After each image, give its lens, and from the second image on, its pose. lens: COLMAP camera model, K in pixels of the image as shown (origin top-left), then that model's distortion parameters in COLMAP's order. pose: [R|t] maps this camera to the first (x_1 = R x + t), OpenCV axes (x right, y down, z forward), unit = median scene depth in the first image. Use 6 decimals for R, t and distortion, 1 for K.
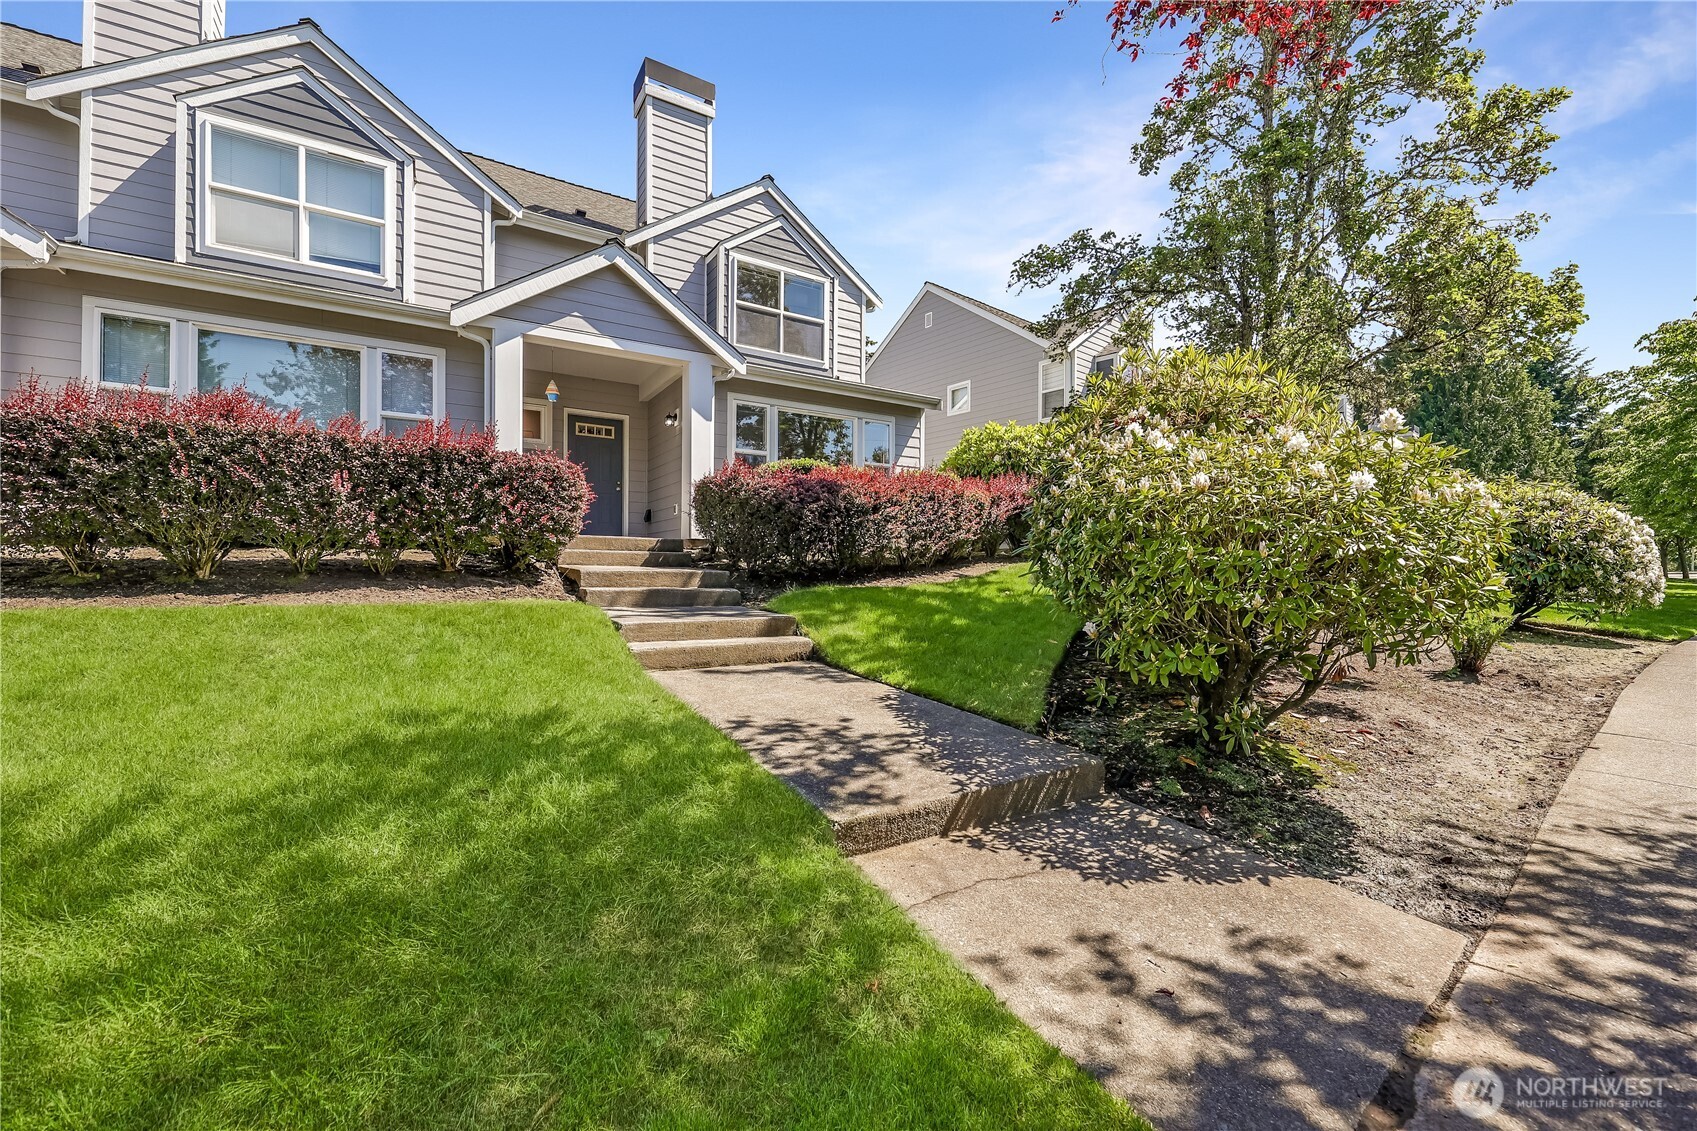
lens RADIAL K [[694.8, 0, 850.0], [0, 694.8, 569.2], [0, 0, 1]] dist [0.002993, -0.002088]
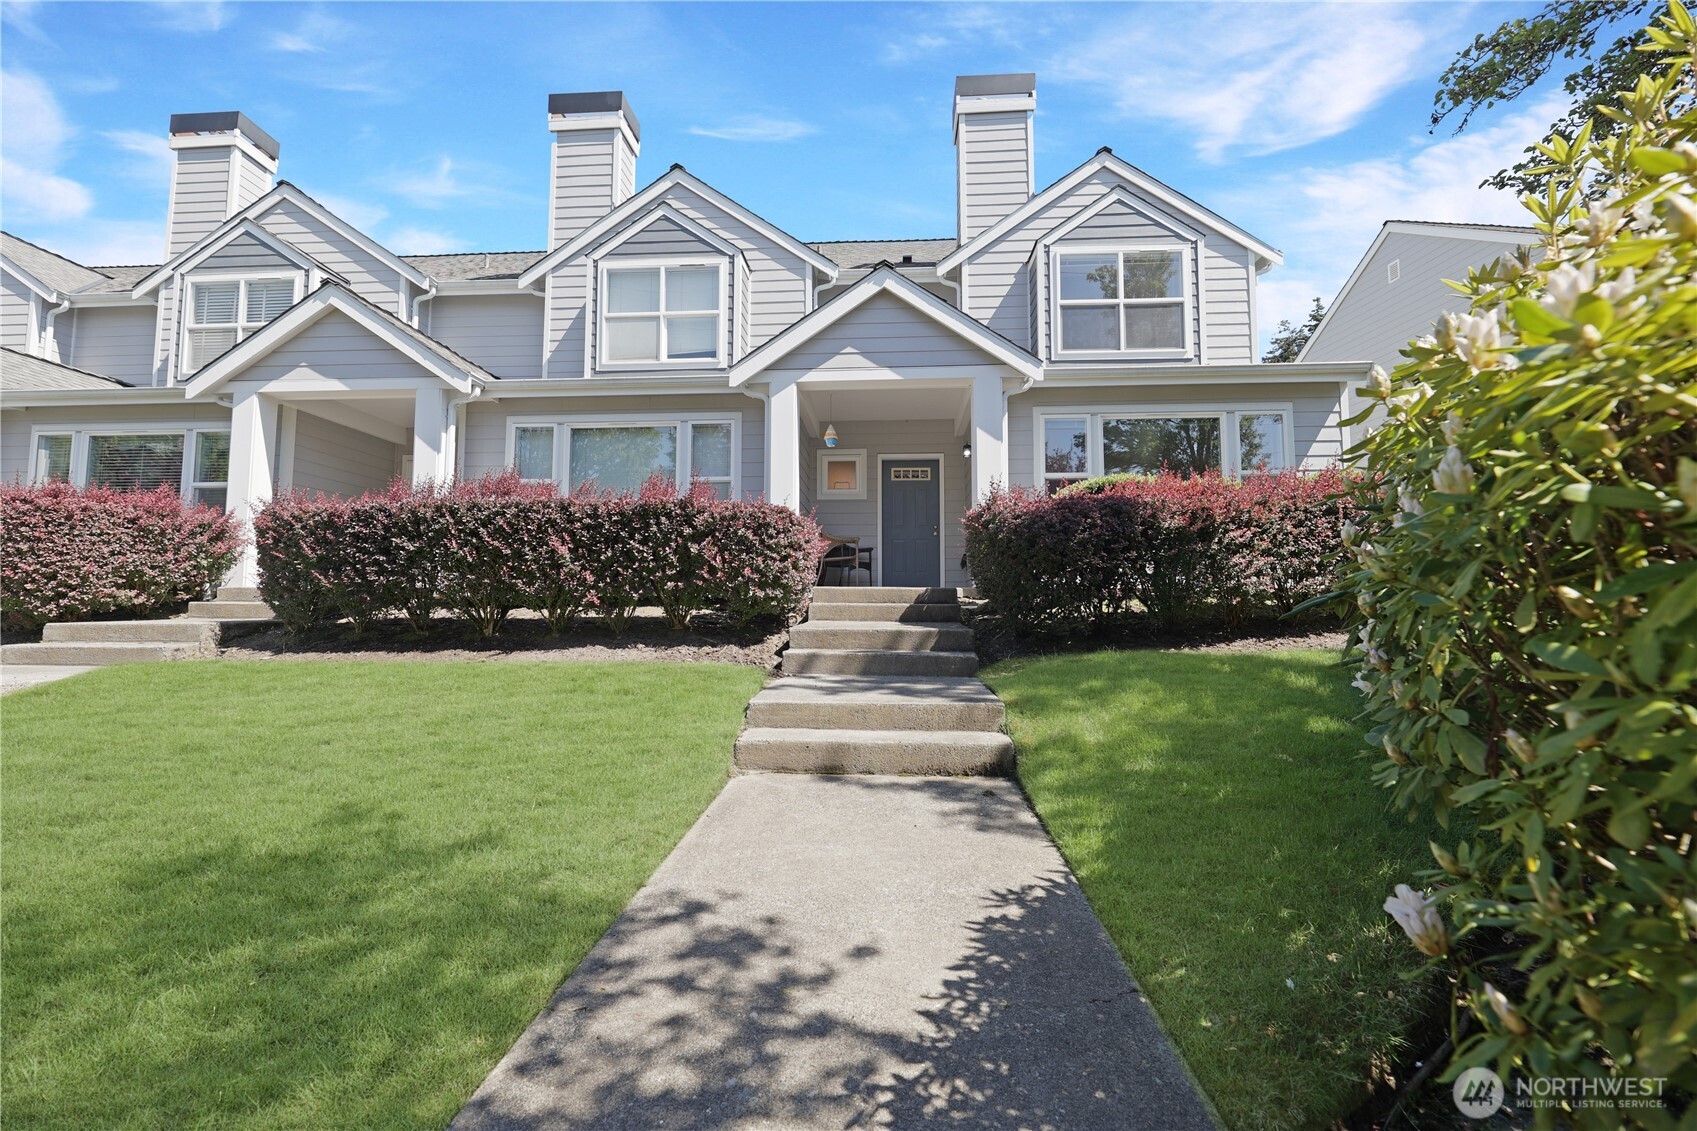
lens RADIAL K [[694.8, 0, 841.4], [0, 694.8, 561.5], [0, 0, 1]] dist [0.002993, -0.002088]
pose [[0.811838, -0.049330, -0.581795, 0.132874], [0.004221, 0.996894, -0.078636, -0.010461], [0.583867, 0.061384, 0.809525, 0.257596]]
